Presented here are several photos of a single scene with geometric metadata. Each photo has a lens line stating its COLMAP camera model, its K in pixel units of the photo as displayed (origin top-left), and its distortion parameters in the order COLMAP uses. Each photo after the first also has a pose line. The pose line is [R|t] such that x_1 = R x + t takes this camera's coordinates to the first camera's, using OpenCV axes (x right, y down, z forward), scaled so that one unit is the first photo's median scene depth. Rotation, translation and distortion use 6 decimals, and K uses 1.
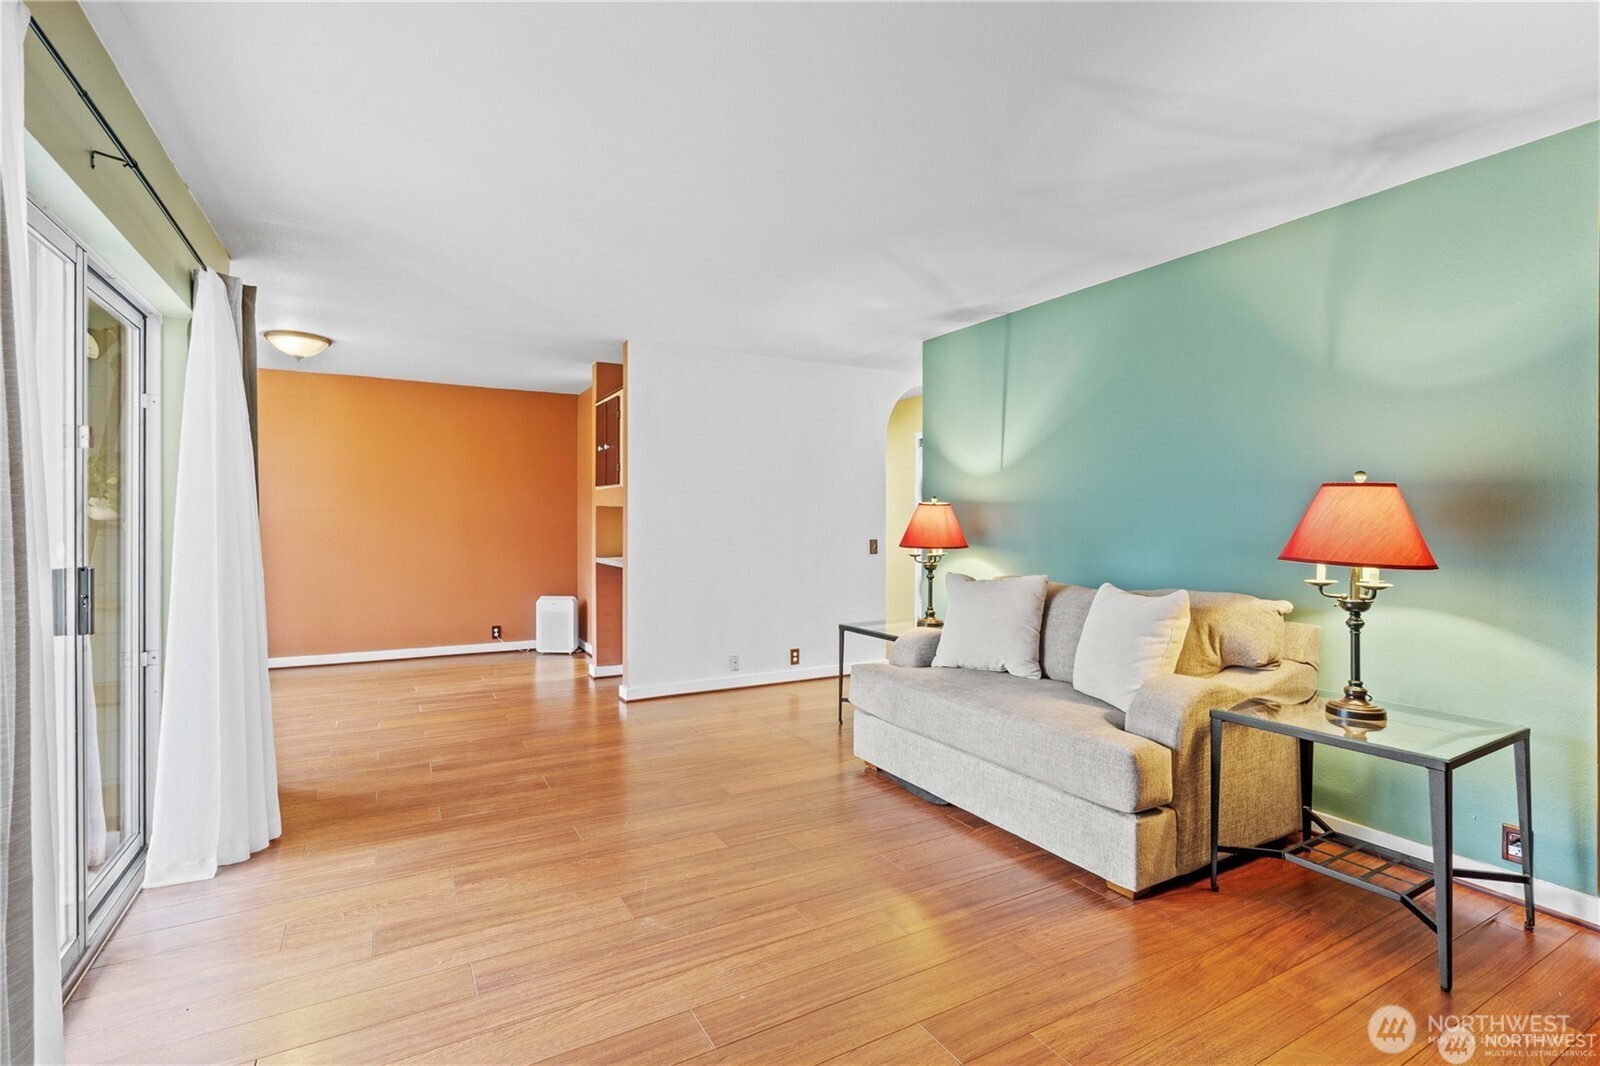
lens RADIAL K [[755.8, 0, 769.7], [0, 755.8, 531.1], [0, 0, 1]] dist [0.004692, 0.001306]
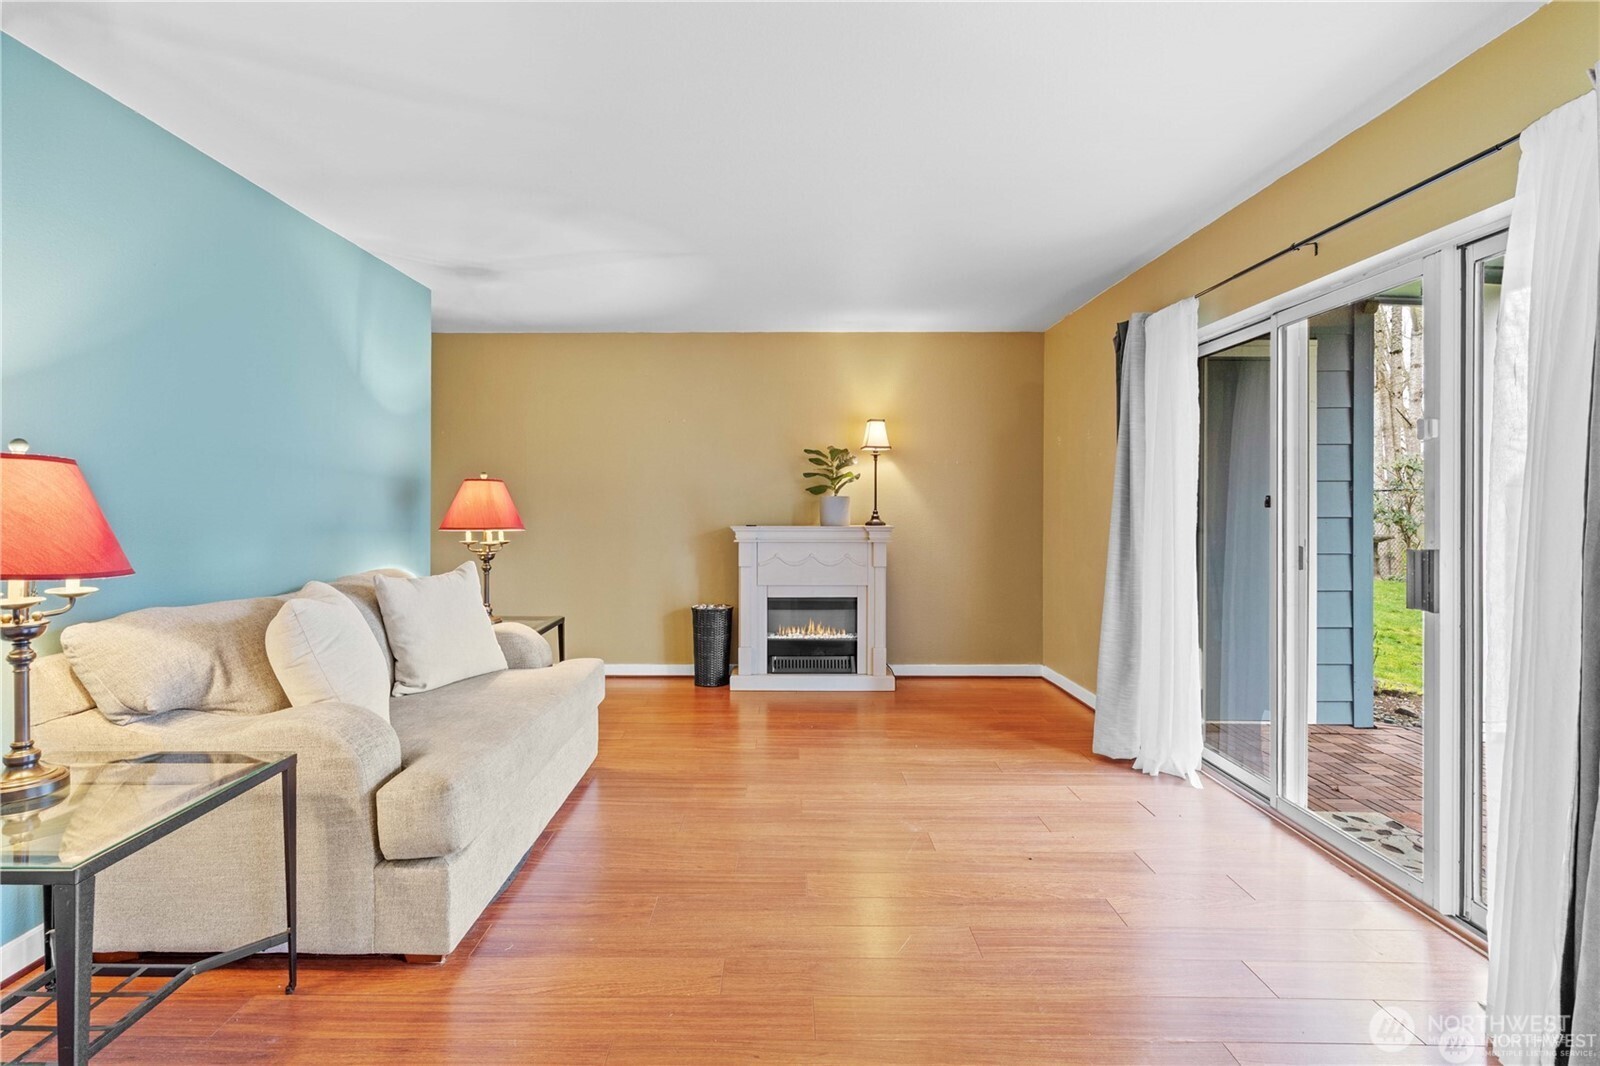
lens RADIAL K [[755.8, 0, 775.9], [0, 755.8, 505.1], [0, 0, 1]] dist [0.004692, 0.001306]
pose [[-0.880625, -0.008459, 0.473739, -0.468761], [0.001675, 0.999779, 0.020965, -0.035420], [-0.473812, 0.019256, -0.880416, 1.894687]]
